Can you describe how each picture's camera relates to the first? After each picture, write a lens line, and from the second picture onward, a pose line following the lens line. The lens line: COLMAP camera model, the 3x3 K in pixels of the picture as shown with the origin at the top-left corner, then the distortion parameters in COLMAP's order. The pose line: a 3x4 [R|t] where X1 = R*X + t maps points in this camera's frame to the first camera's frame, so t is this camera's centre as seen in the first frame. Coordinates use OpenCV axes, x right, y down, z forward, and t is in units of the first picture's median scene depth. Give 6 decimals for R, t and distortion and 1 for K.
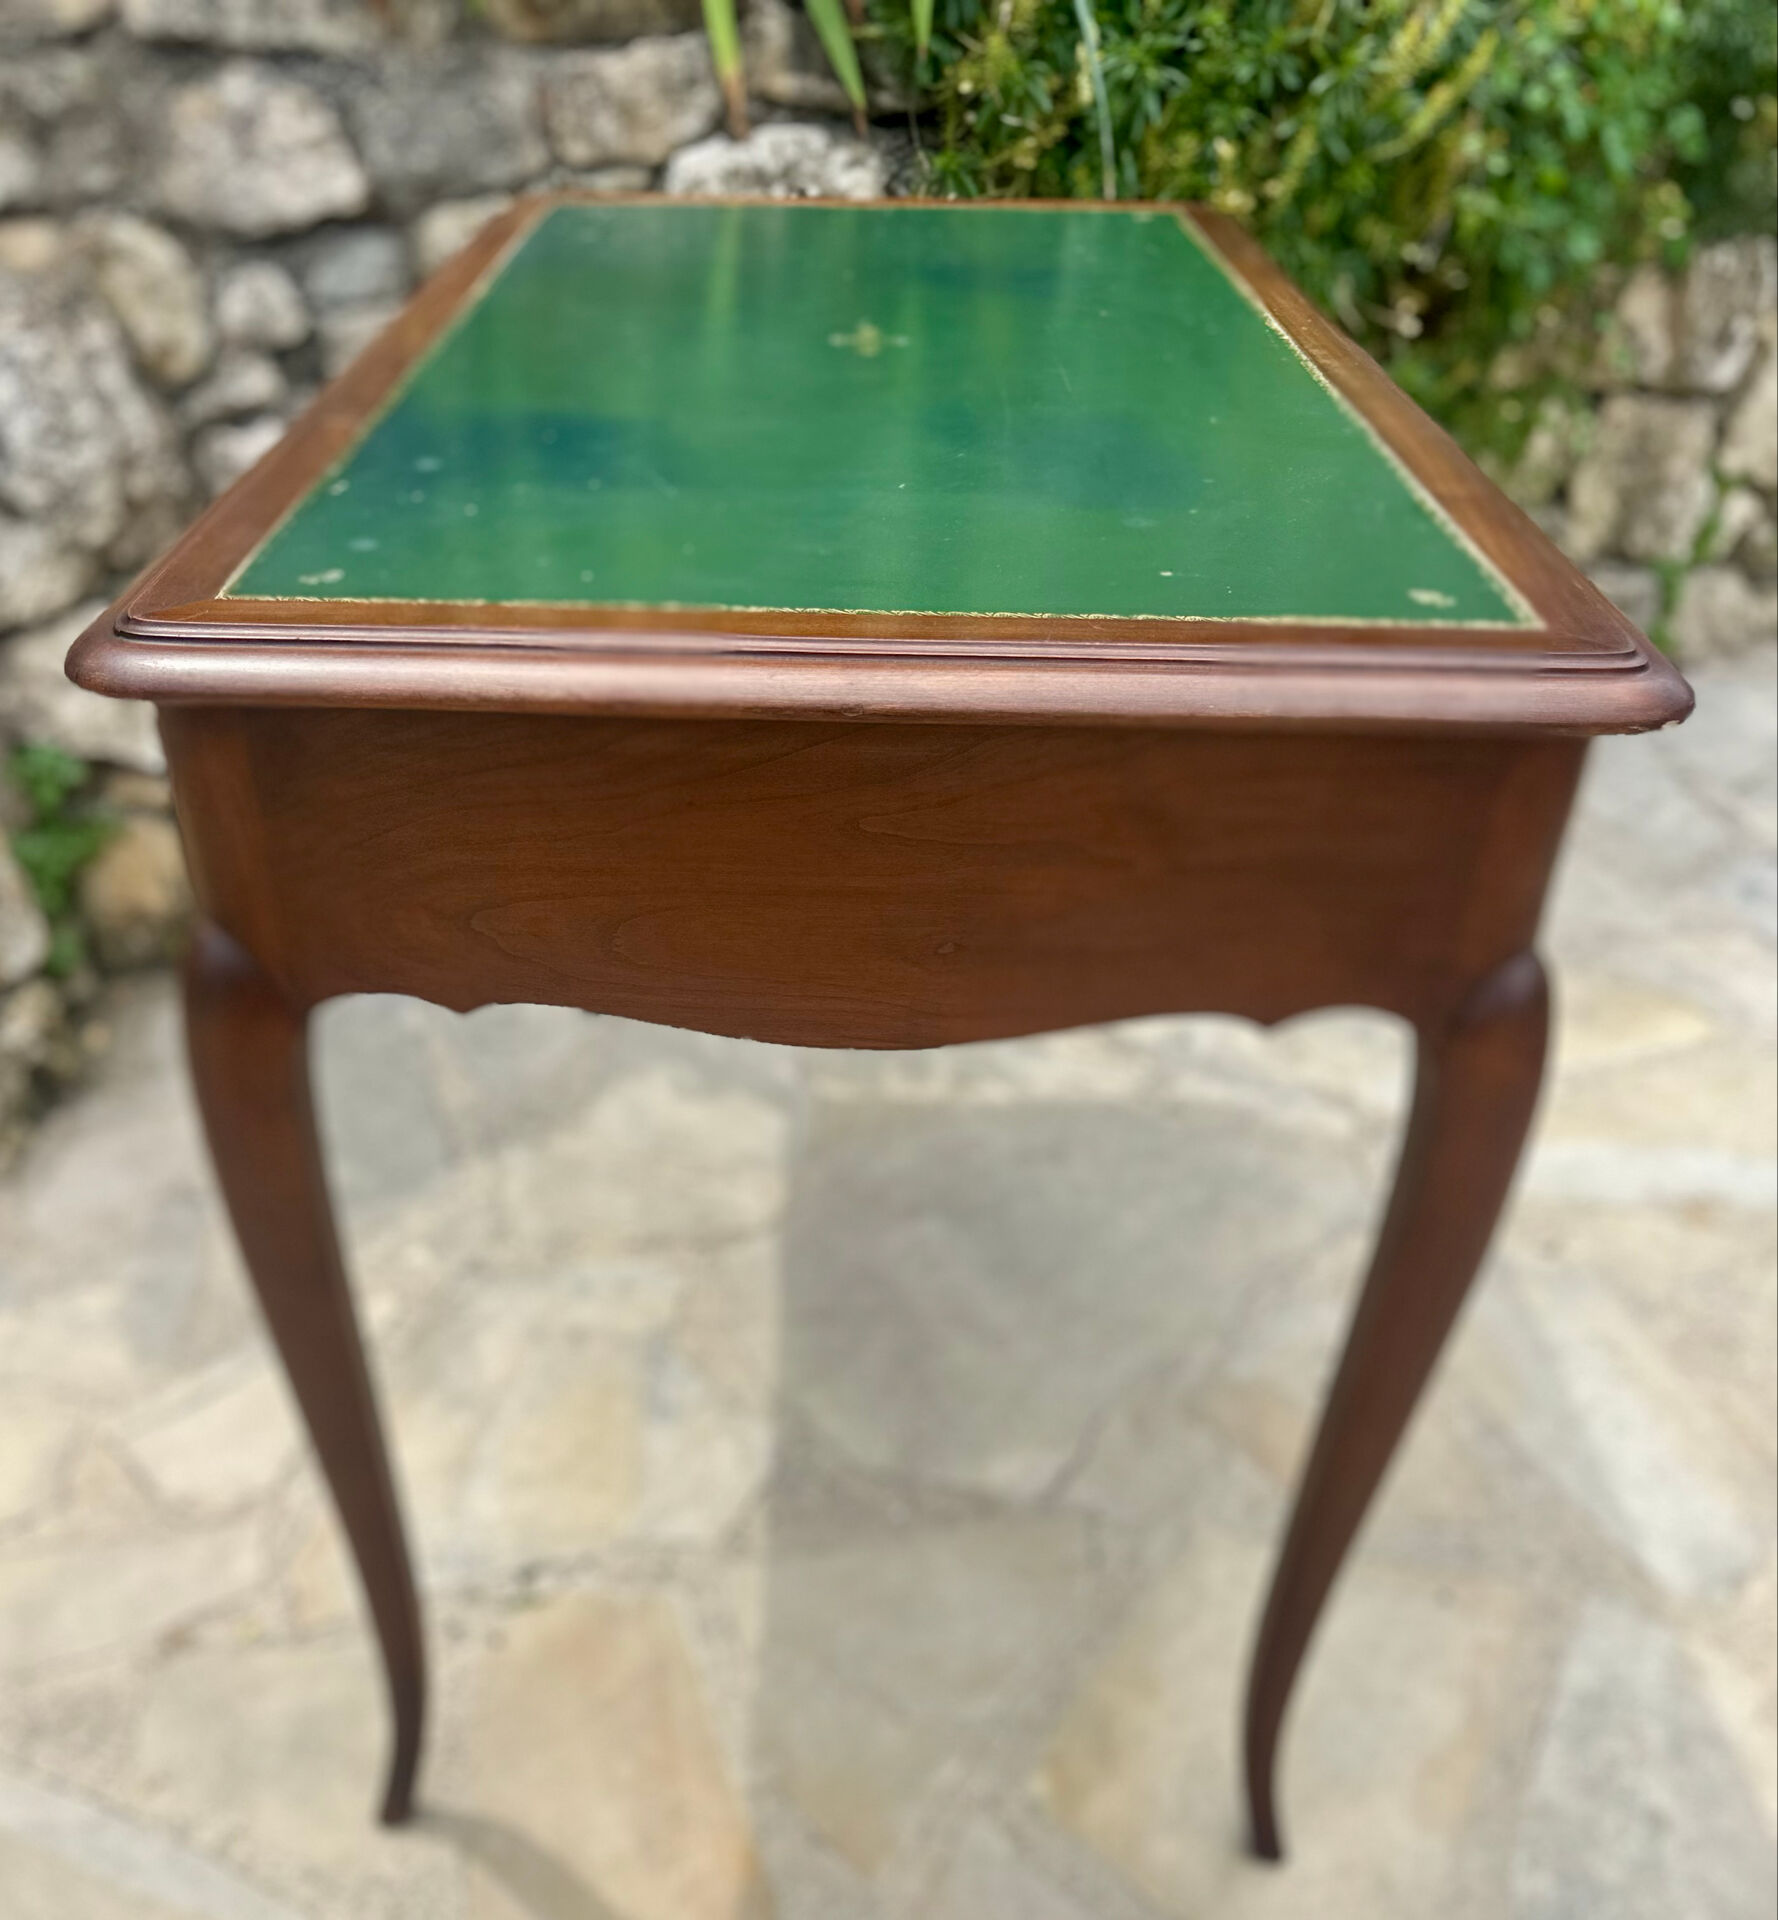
lens RADIAL K [[1808.6, 0, 798.6], [0, 1808.6, 1326.8], [0, 0, 1]] dist [-0.030715, 0.000000]
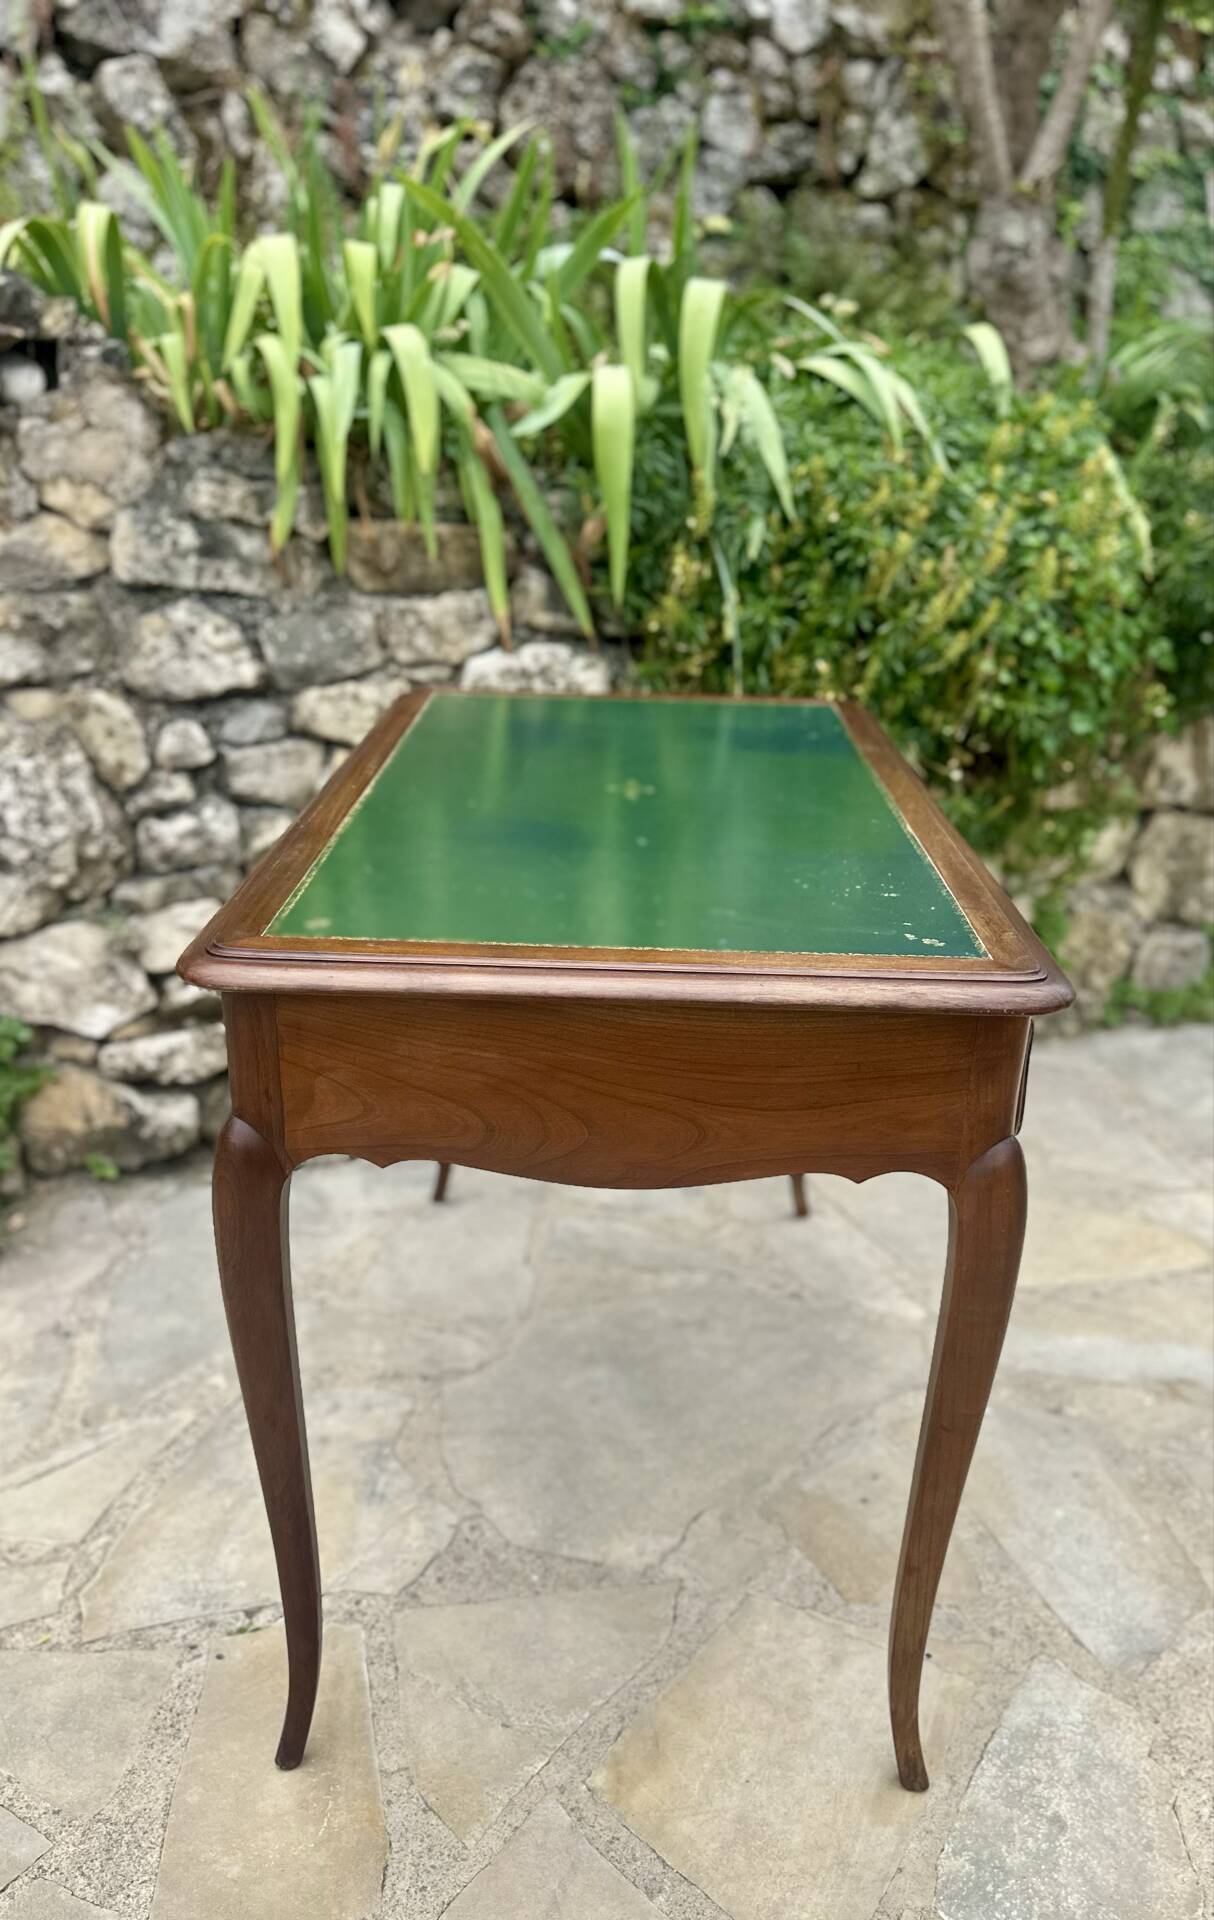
lens RADIAL K [[1527.4, 0, 620.4], [0, 1527.4, 1111.1], [0, 0, 1]] dist [0.025558, -0.056286]
pose [[0.998960, 0.033583, -0.030831, 0.119803], [-0.040451, 0.964848, -0.259678, 0.051266], [0.021027, 0.260655, 0.965203, -0.165592]]
